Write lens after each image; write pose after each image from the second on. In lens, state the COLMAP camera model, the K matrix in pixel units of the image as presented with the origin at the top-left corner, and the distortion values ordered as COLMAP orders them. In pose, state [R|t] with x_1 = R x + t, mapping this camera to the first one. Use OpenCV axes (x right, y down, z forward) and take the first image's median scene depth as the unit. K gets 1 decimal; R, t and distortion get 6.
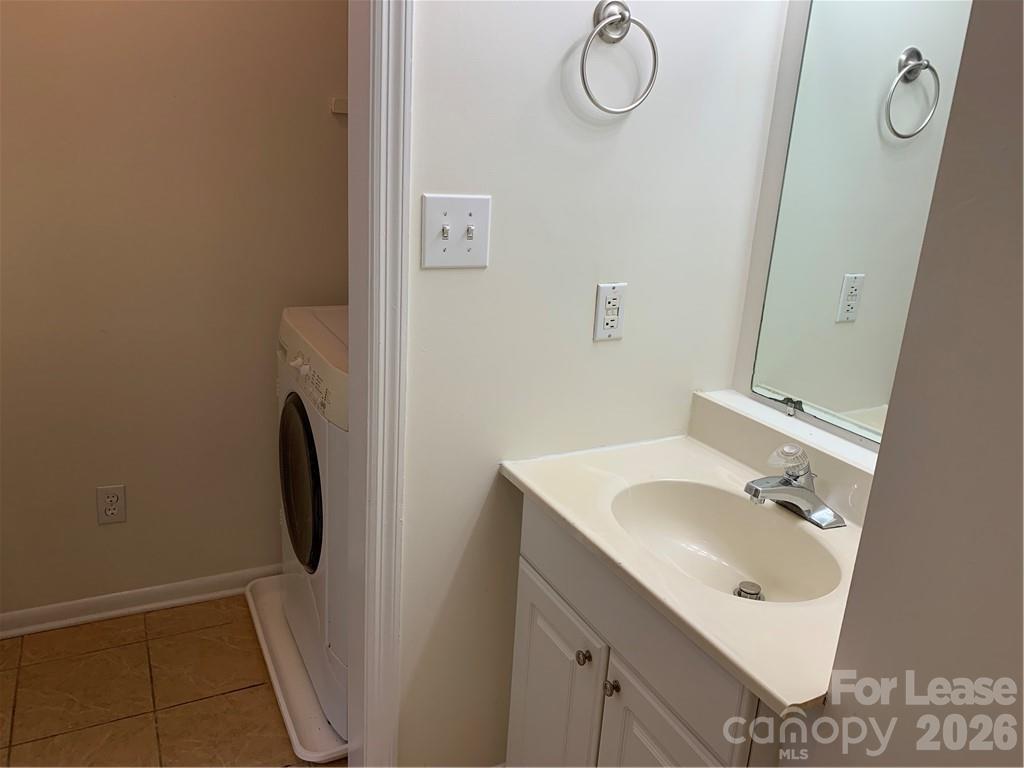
lens RADIAL K [[777.2, 0, 512.9], [0, 777.2, 377.5], [0, 0, 1]] dist [0.030460, -0.041715]
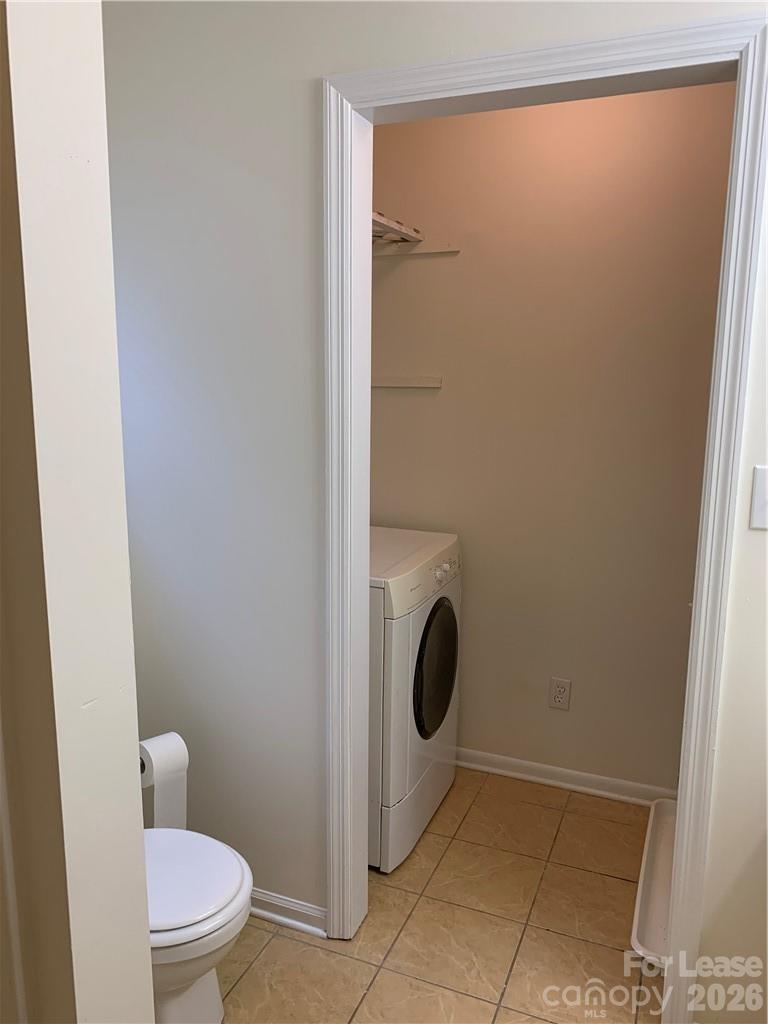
lens RADIAL K [[777.2, 0, 381.5], [0, 777.2, 514.1], [0, 0, 1]] dist [0.030460, -0.041715]
pose [[0.638660, 0.075161, -0.765810, 0.279255], [-0.190139, 0.979772, -0.062409, 0.009833], [0.745628, 0.185468, 0.640032, -0.099839]]
